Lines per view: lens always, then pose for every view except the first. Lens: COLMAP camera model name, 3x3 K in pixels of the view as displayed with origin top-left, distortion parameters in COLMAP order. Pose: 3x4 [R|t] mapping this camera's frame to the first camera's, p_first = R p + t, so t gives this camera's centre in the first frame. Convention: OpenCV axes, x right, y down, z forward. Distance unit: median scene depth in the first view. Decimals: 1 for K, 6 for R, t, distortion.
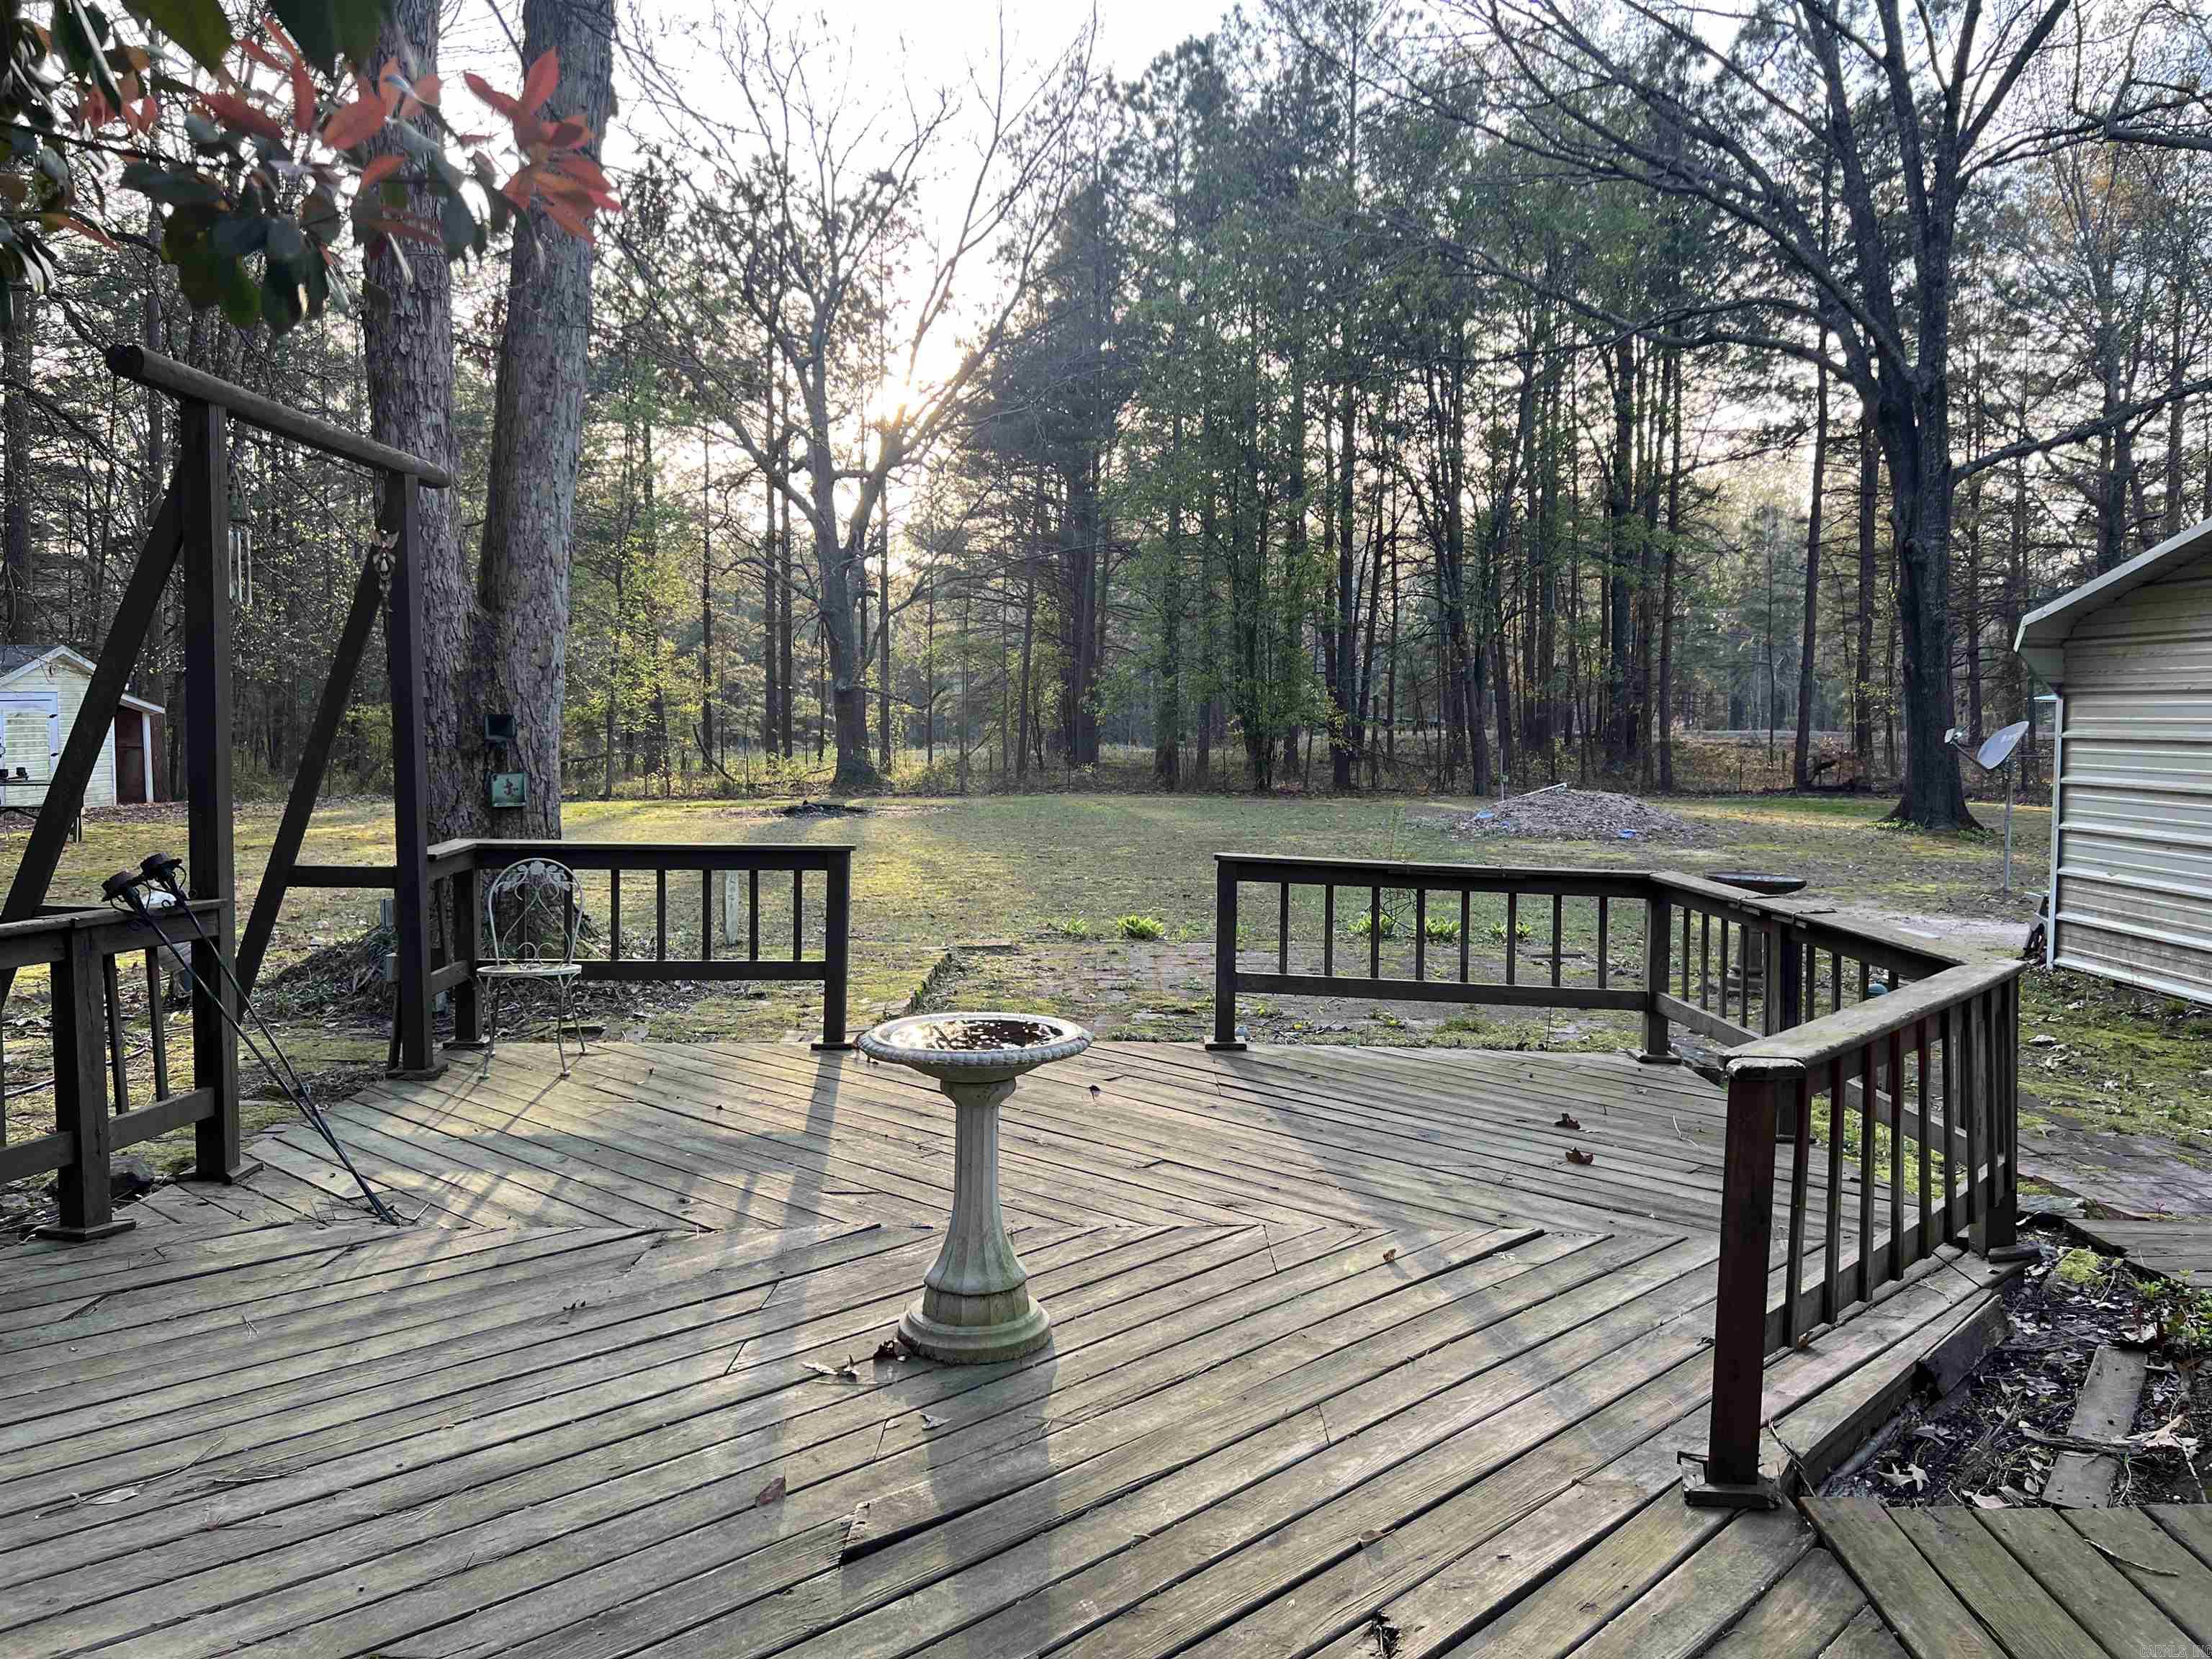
lens RADIAL K [[1631.4, 0, 1105.4], [0, 1631.4, 832.7], [0, 0, 1]] dist [0.051149, -0.053823]
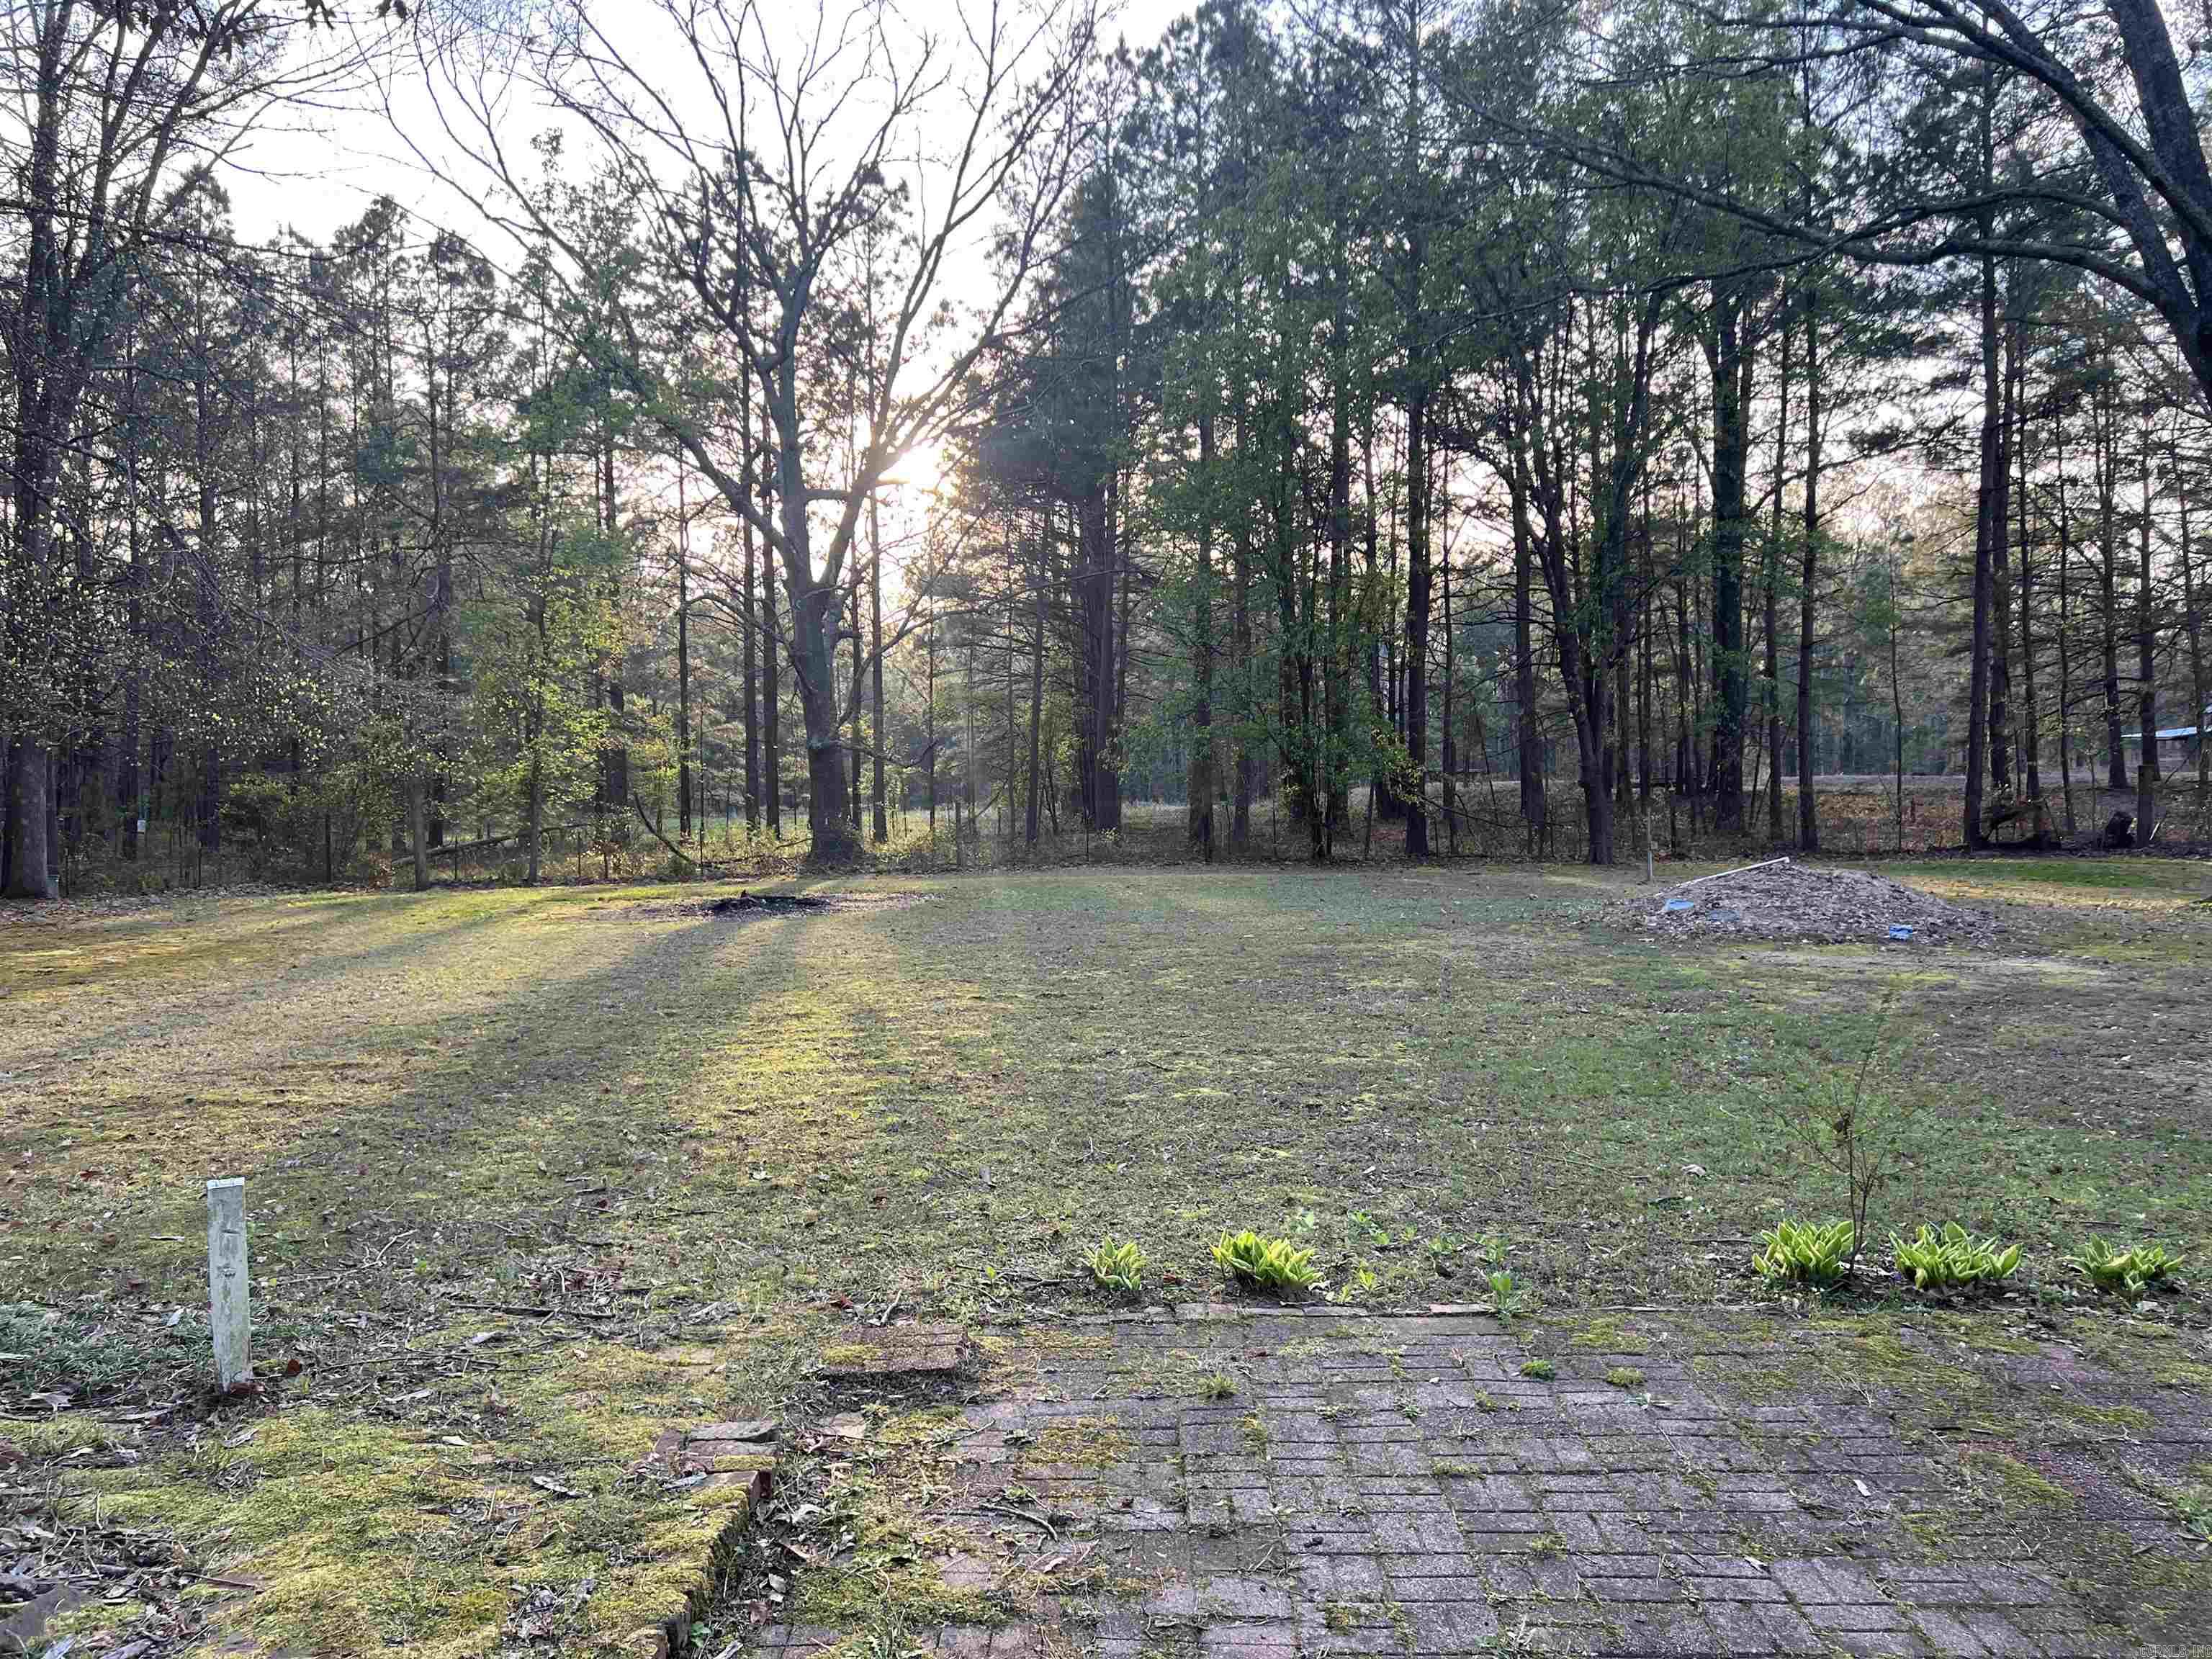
lens RADIAL K [[1631.4, 0, 1105.4], [0, 1631.4, 832.7], [0, 0, 1]] dist [0.051149, -0.053823]
pose [[0.999789, -0.017335, -0.010995, -0.003497], [0.016949, 0.999268, -0.034293, -0.010551], [0.011581, 0.034100, 0.999351, 0.139046]]
